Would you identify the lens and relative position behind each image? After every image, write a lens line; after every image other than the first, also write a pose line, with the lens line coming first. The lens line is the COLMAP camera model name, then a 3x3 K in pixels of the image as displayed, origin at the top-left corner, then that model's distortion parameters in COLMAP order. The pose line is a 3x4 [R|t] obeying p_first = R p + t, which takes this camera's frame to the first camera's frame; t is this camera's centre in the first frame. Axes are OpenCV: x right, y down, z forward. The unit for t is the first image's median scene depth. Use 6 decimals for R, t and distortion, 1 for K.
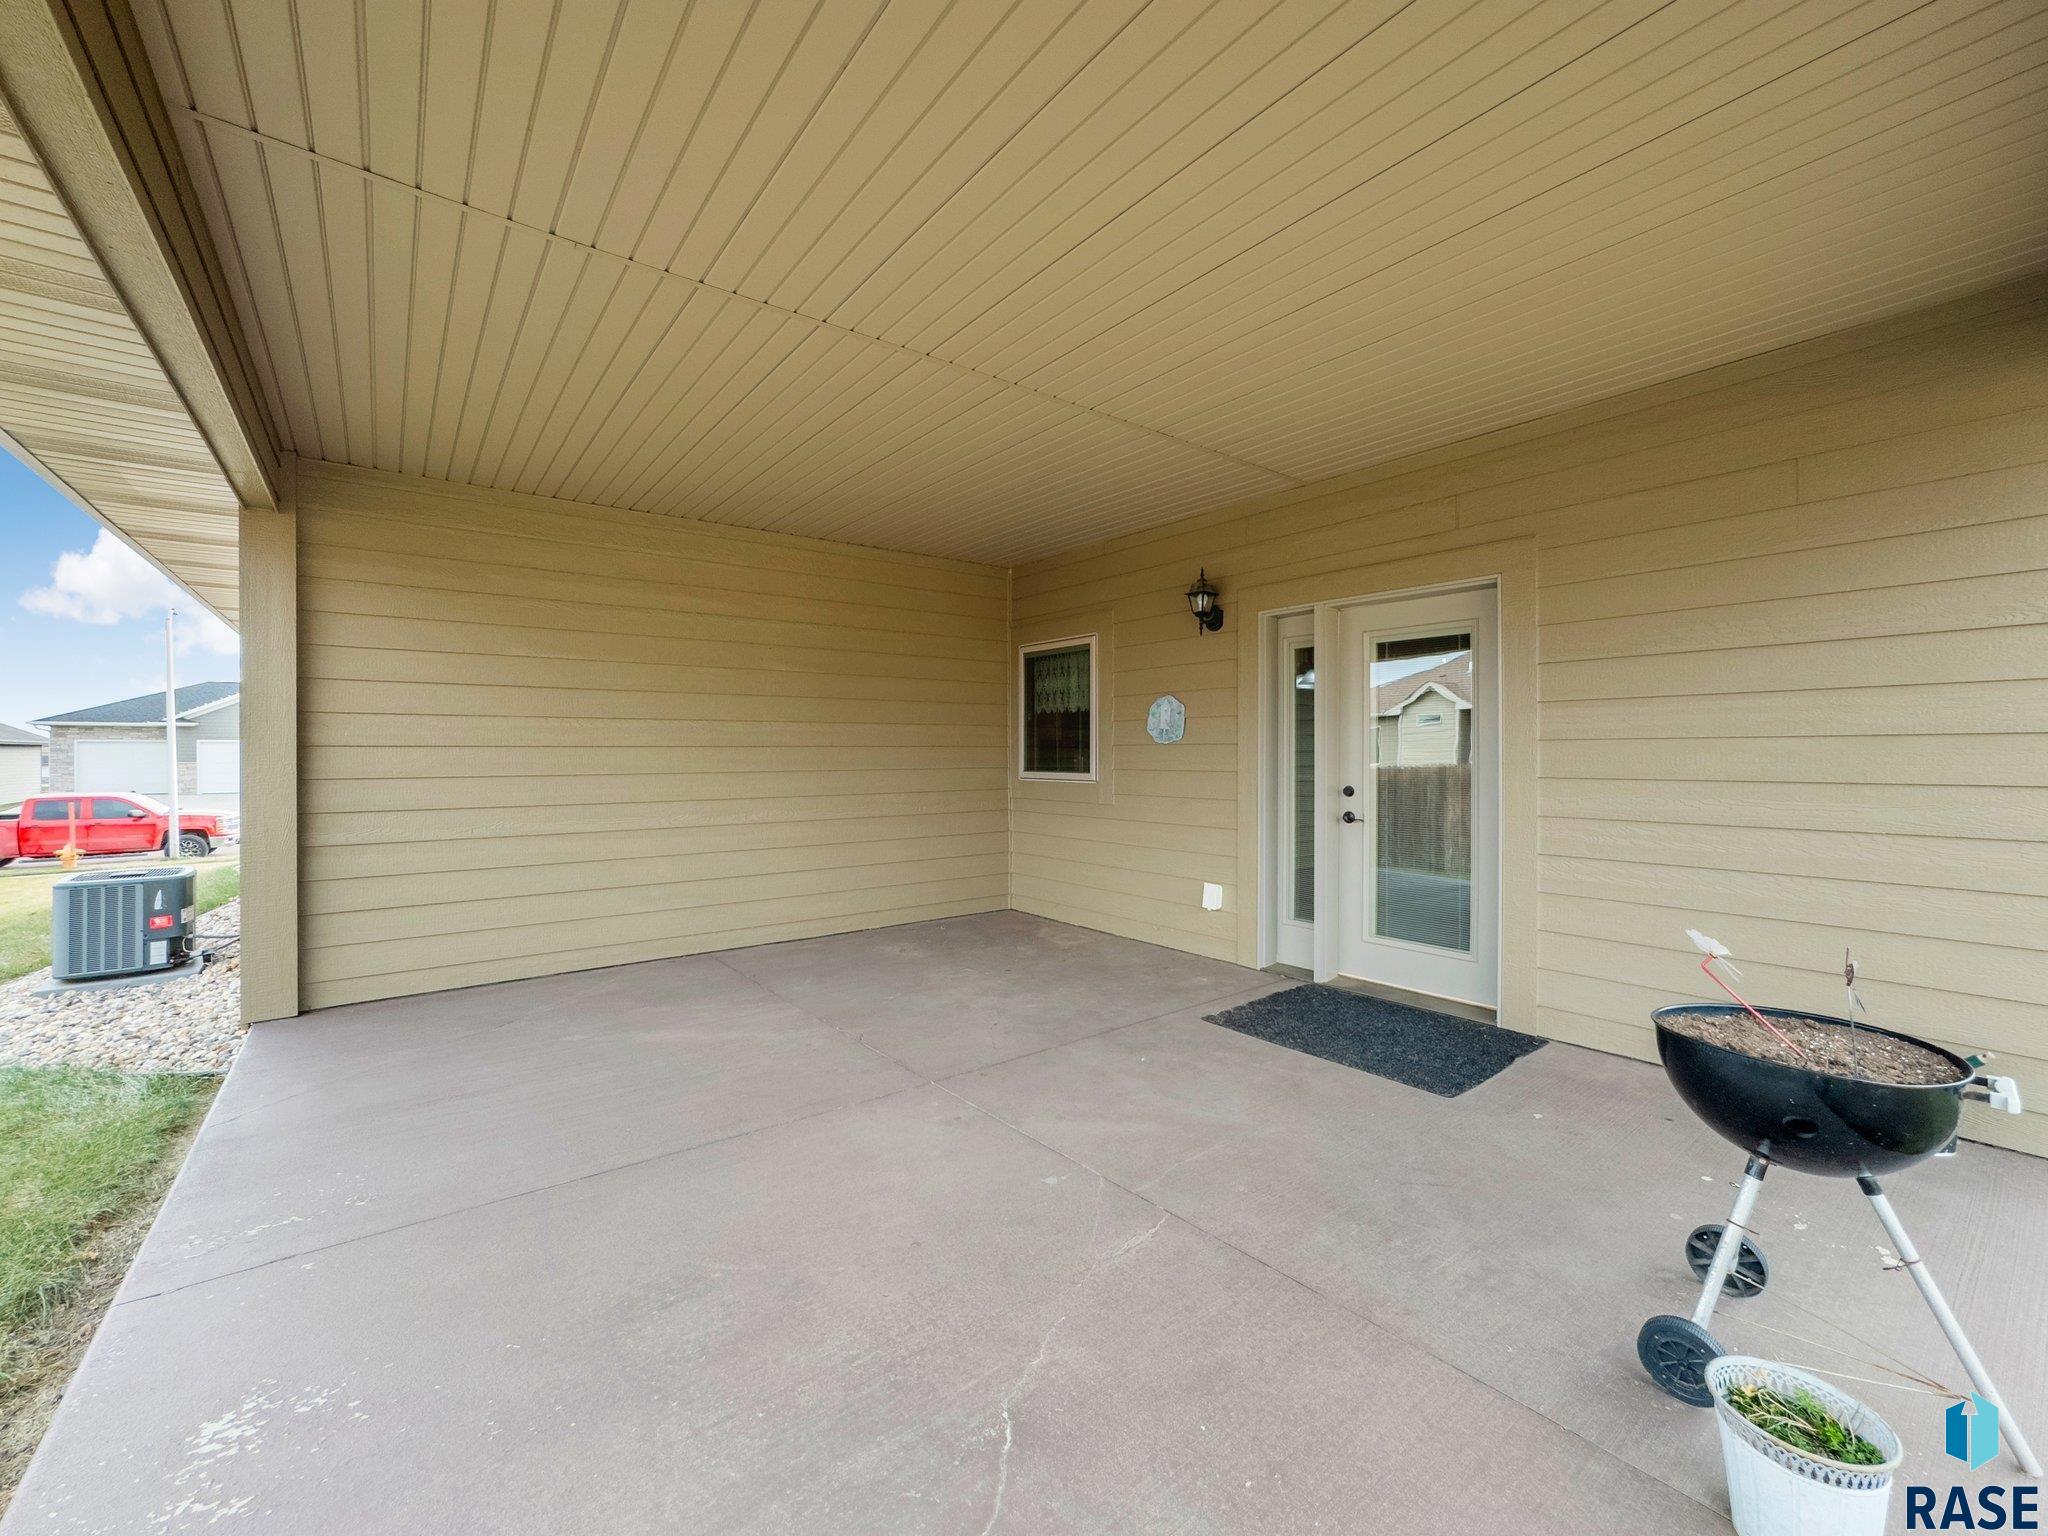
lens RADIAL K [[822.0, 0, 1024.0], [0, 822.0, 768.0], [0, 0, 1]] dist [-0.048272, 0.010385]
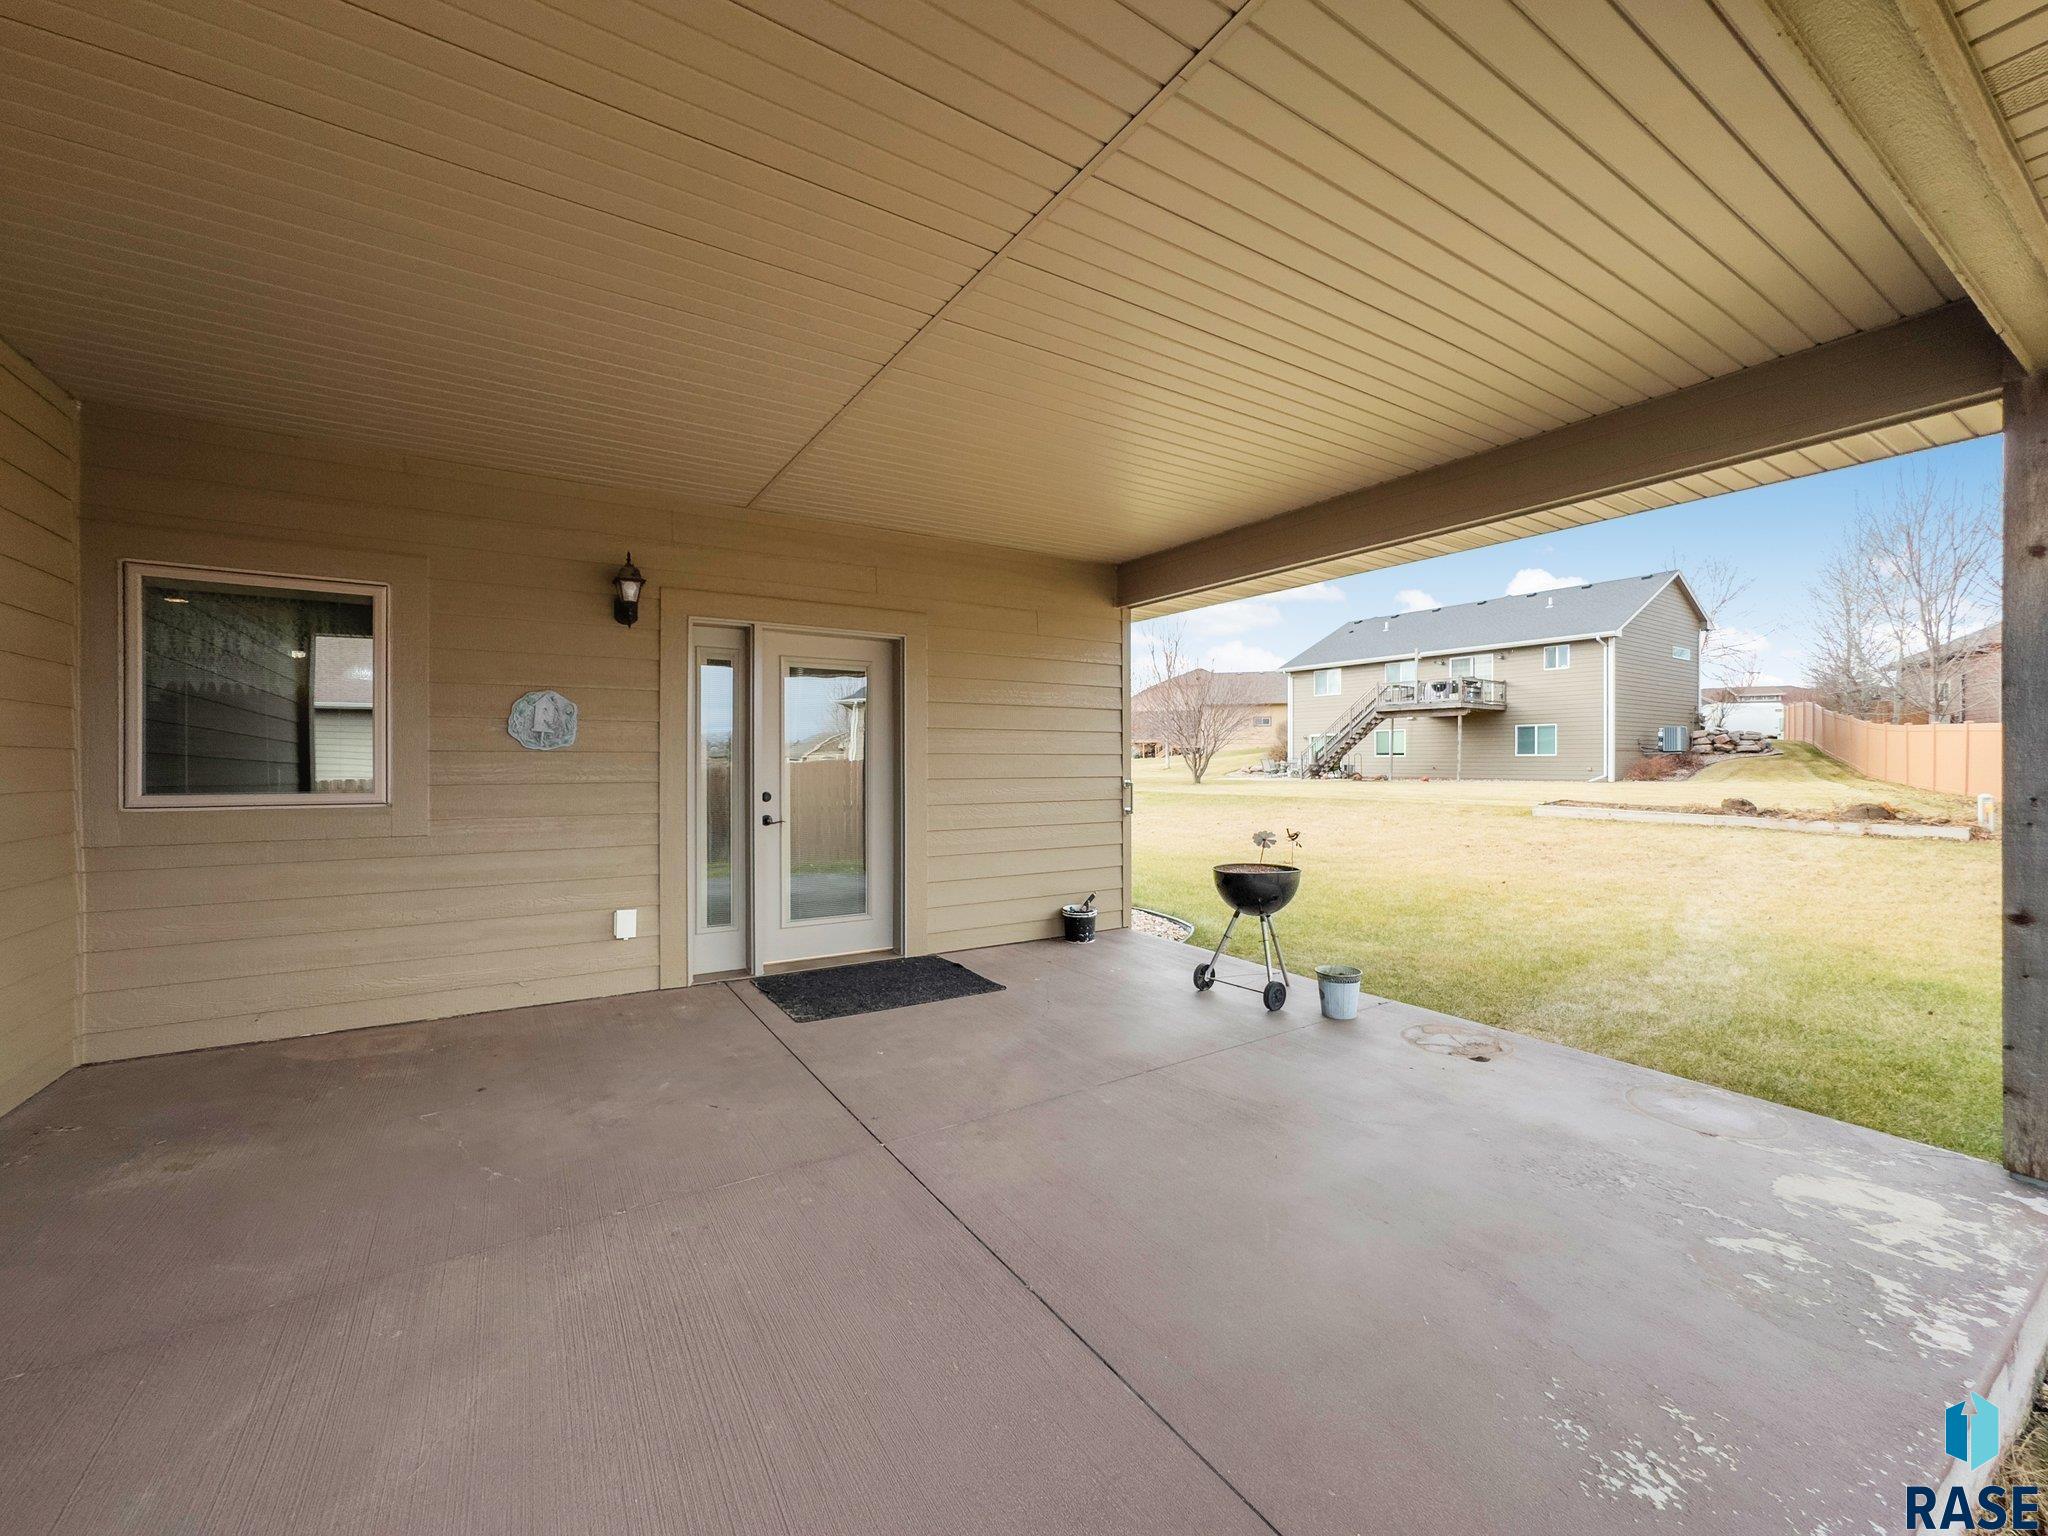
lens RADIAL K [[823.1, 0, 1024.0], [0, 823.1, 768.0], [0, 0, 1]] dist [-0.009465, 0.008884]
pose [[0.113067, -0.010285, 0.993534, -0.777072], [0.011784, 0.999890, 0.009010, -0.018875], [-0.993518, 0.010689, 0.113176, 0.601635]]
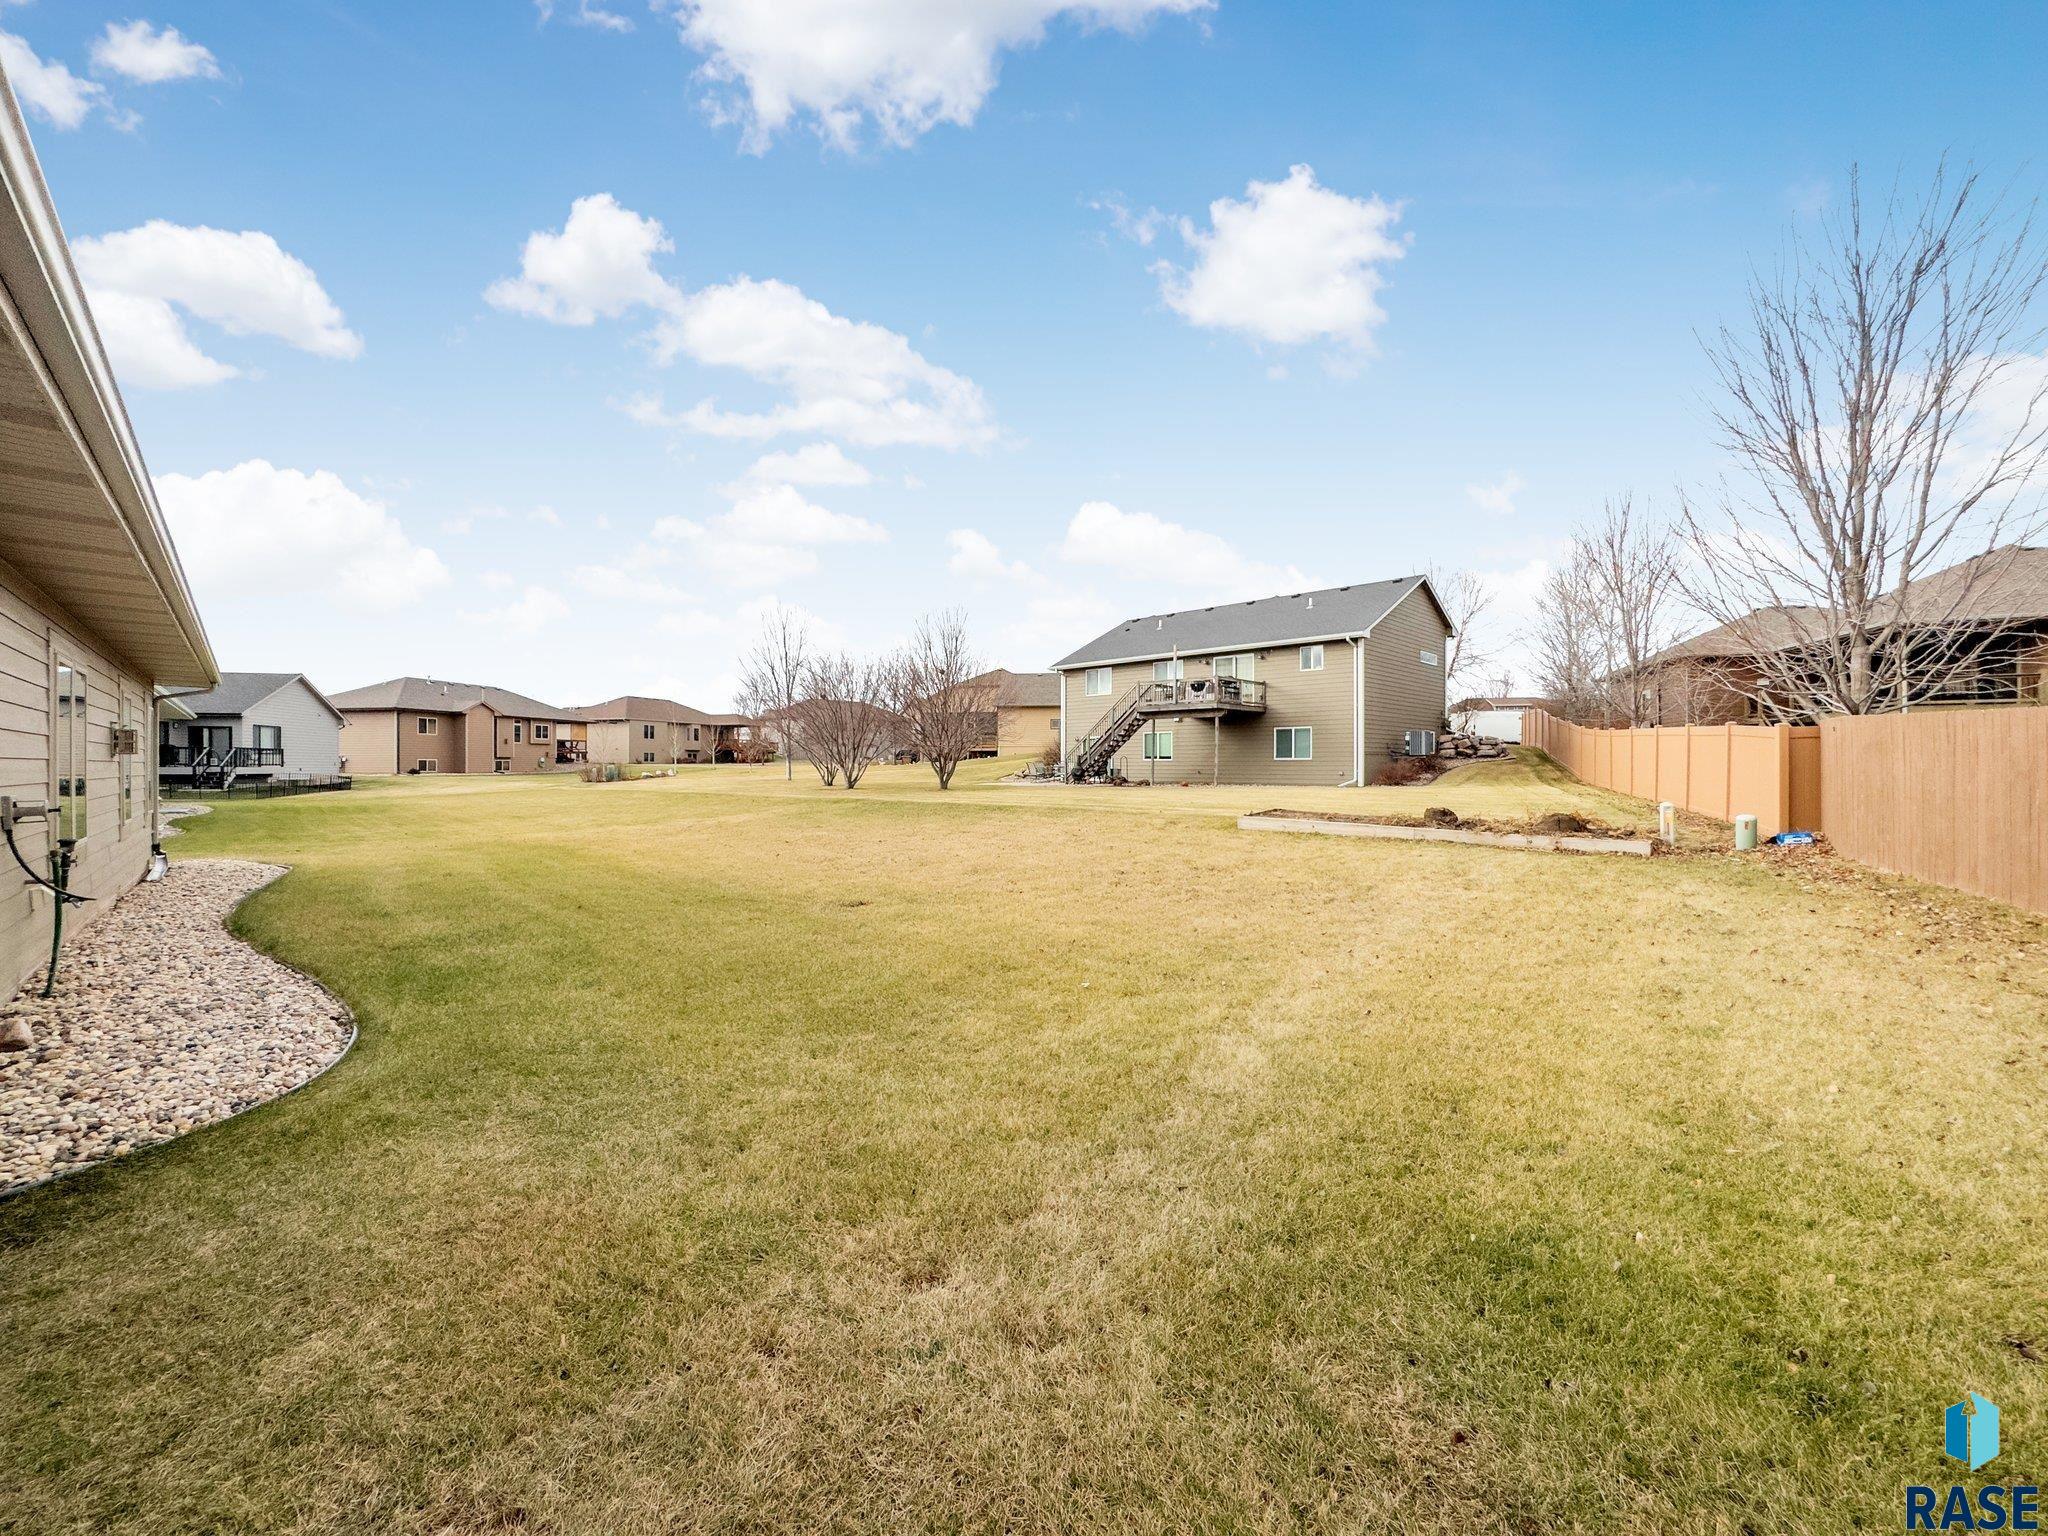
lens RADIAL K [[823.1, 0, 1024.0], [0, 823.1, 768.0], [0, 0, 1]] dist [-0.009465, 0.008884]
pose [[-0.072044, -0.005937, 0.997384, -0.614660], [0.009877, 0.999929, 0.006666, -0.016653], [-0.997353, 0.010331, -0.071980, 0.440712]]
